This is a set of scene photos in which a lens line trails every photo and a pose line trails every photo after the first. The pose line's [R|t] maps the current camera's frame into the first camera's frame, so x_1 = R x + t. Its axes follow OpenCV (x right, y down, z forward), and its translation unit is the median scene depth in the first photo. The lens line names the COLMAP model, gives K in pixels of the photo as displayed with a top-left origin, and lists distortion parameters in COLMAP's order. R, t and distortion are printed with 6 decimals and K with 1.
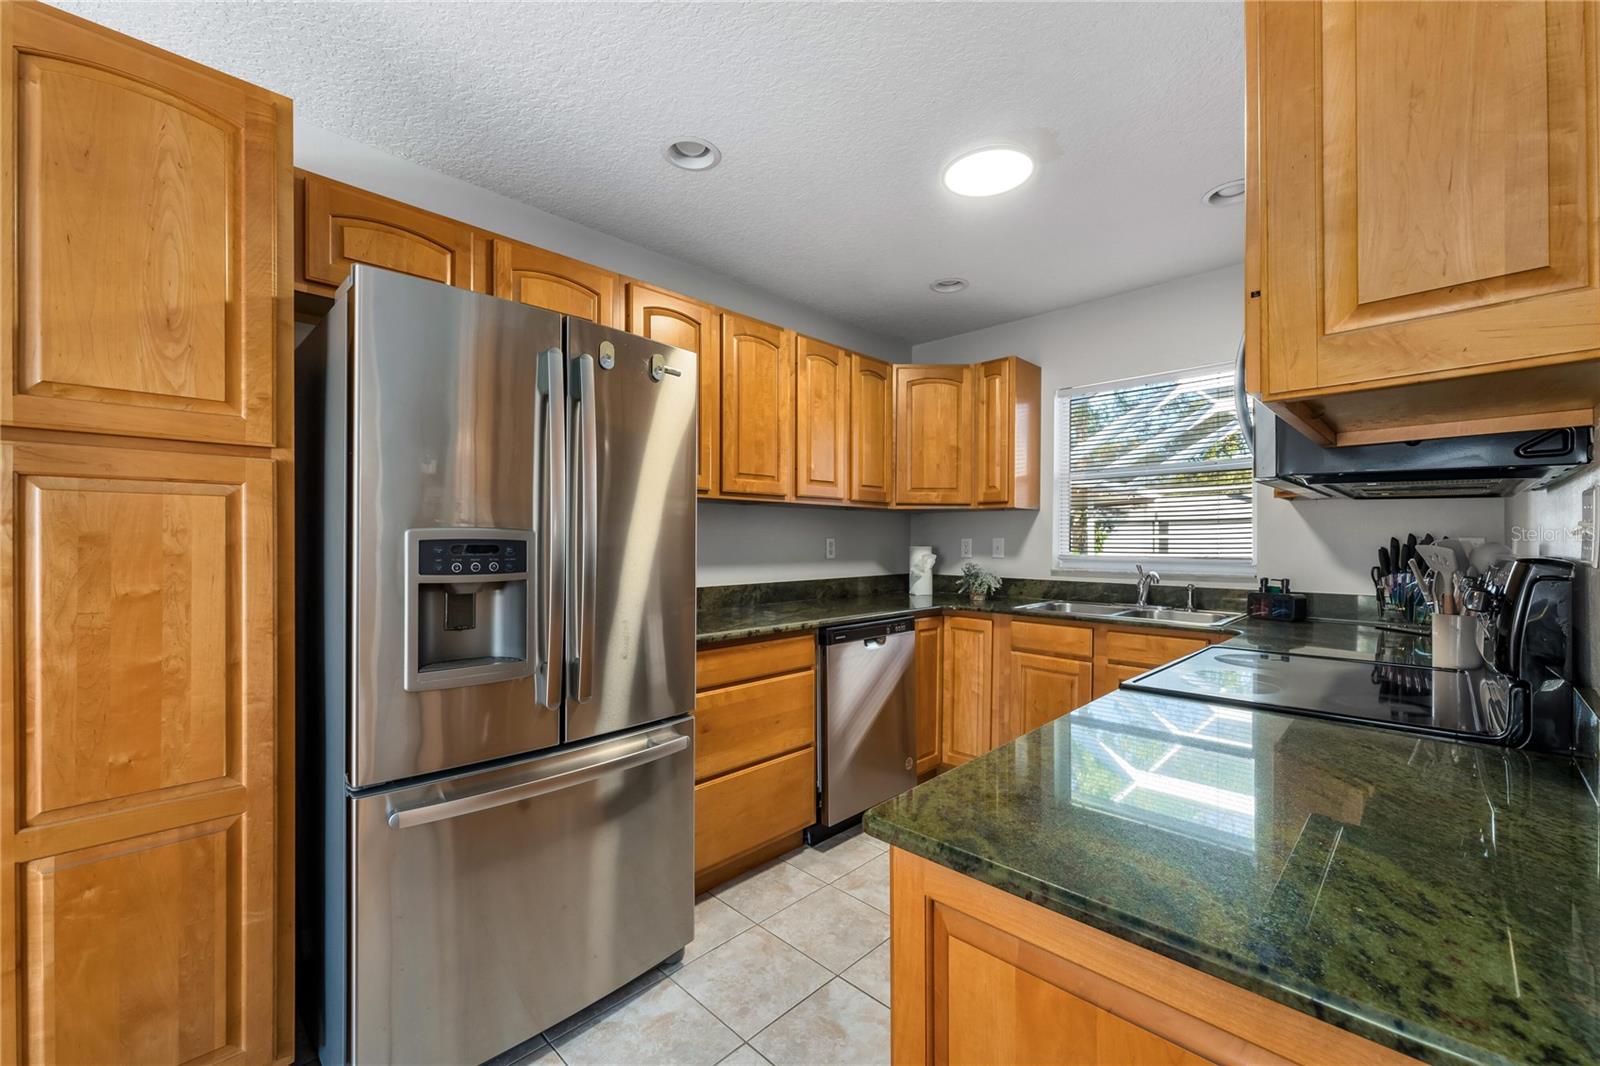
lens RADIAL K [[658.3, 0, 800.3], [0, 658.3, 540.1], [0, 0, 1]] dist [-0.002037, 0.001051]
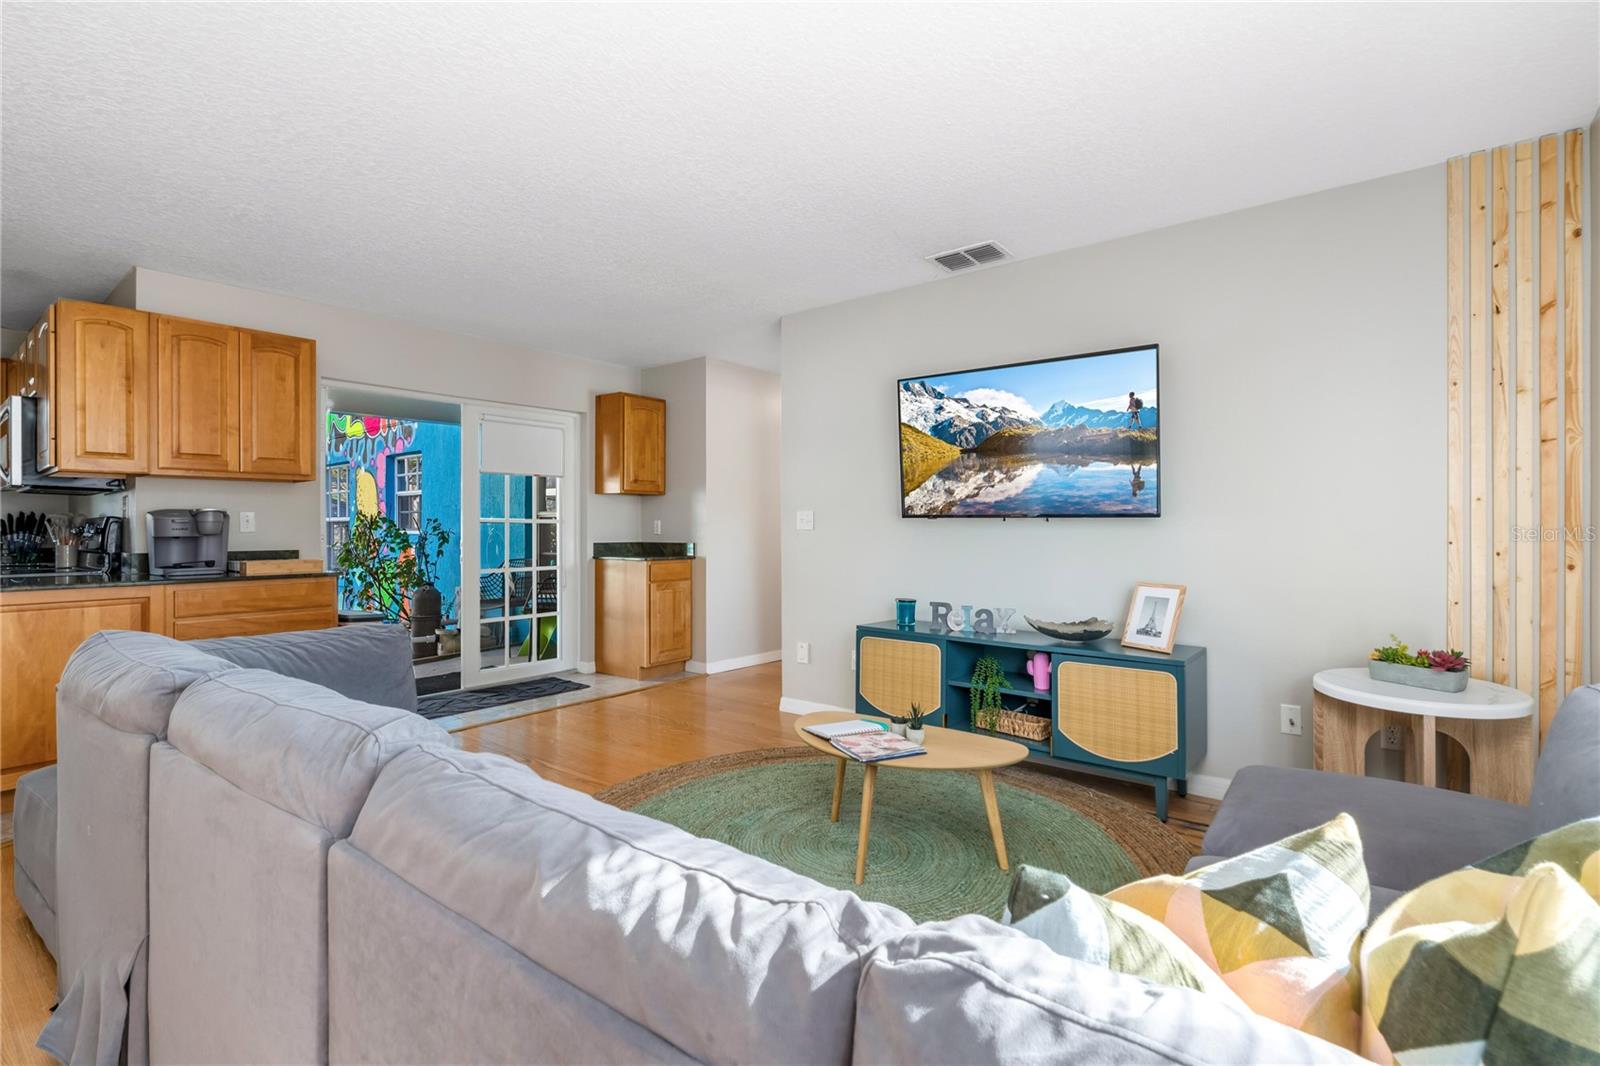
lens RADIAL K [[748.7, 0, 810.4], [0, 748.7, 542.8], [0, 0, 1]] dist [0.003819, 0.000773]
pose [[-0.101348, -0.013956, 0.994753, -0.907054], [-0.005304, 0.999895, 0.013488, 0.027546], [-0.994837, -0.003909, -0.101411, -0.640878]]
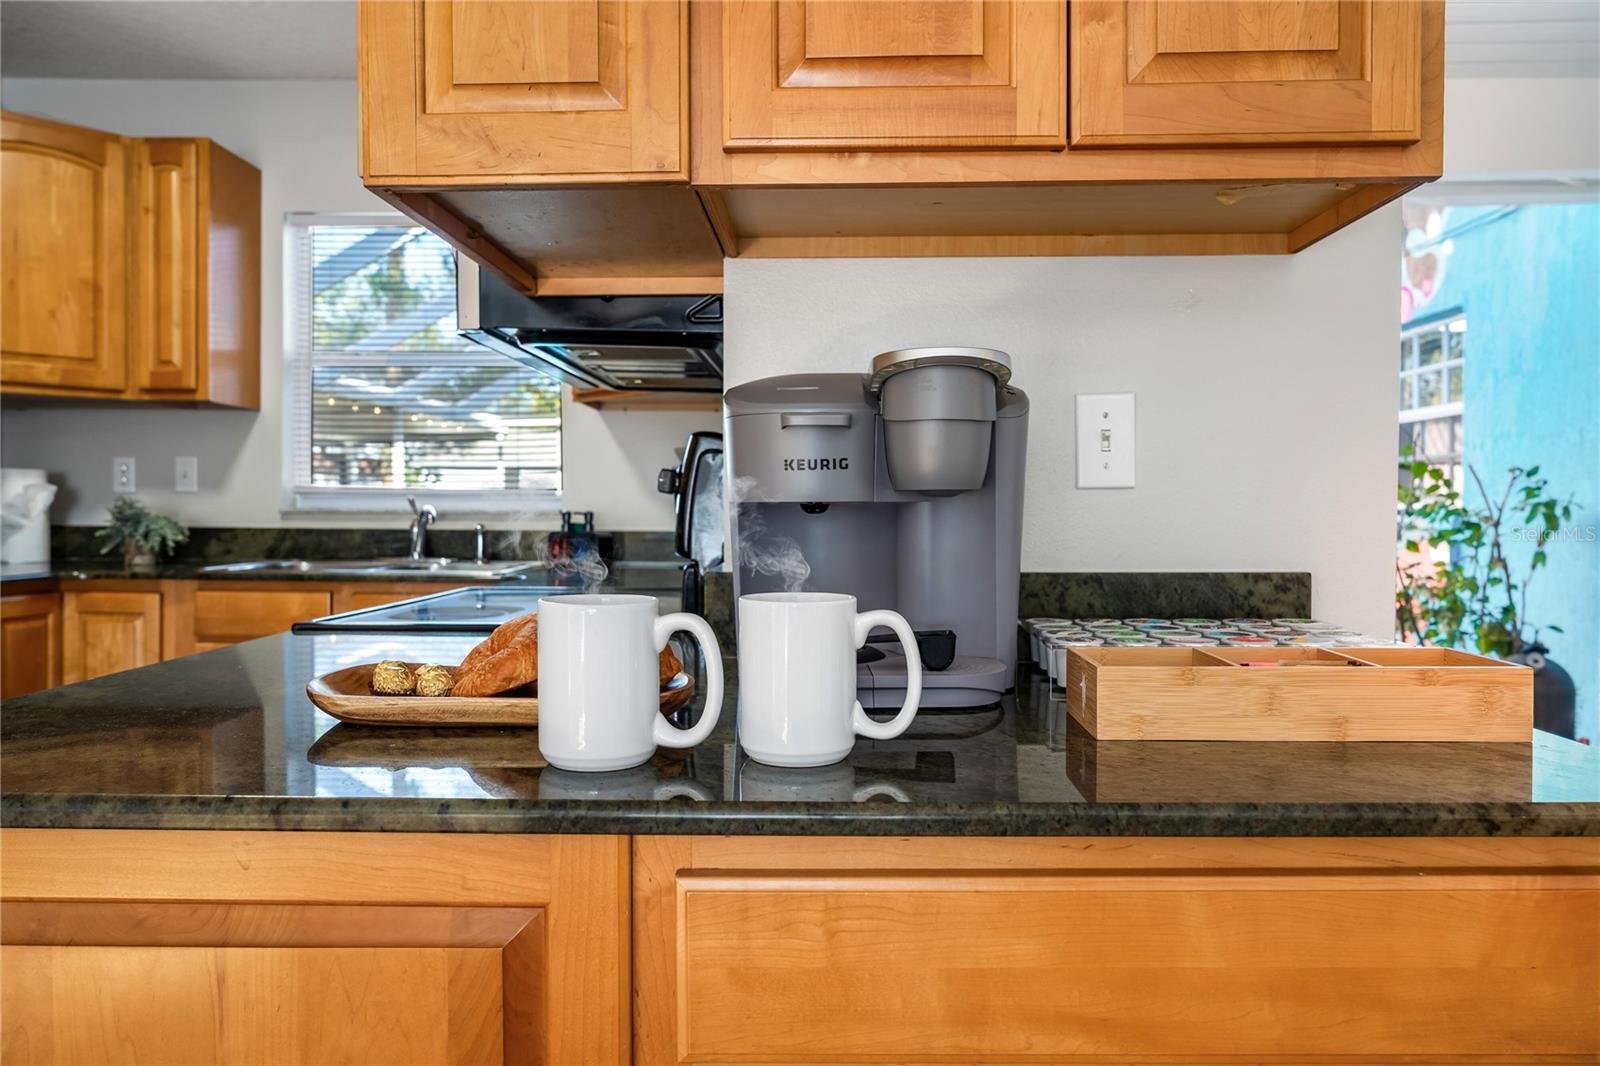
lens RADIAL K [[1099.7, 0, 803.2], [0, 1099.7, 507.4], [0, 0, 1]] dist [0.007105, 0.005141]
pose [[0.727114, 0.001975, 0.686514, 0.037579], [-0.006710, 0.999969, 0.004229, 0.037508], [-0.686484, -0.007682, 0.727105, -0.074096]]
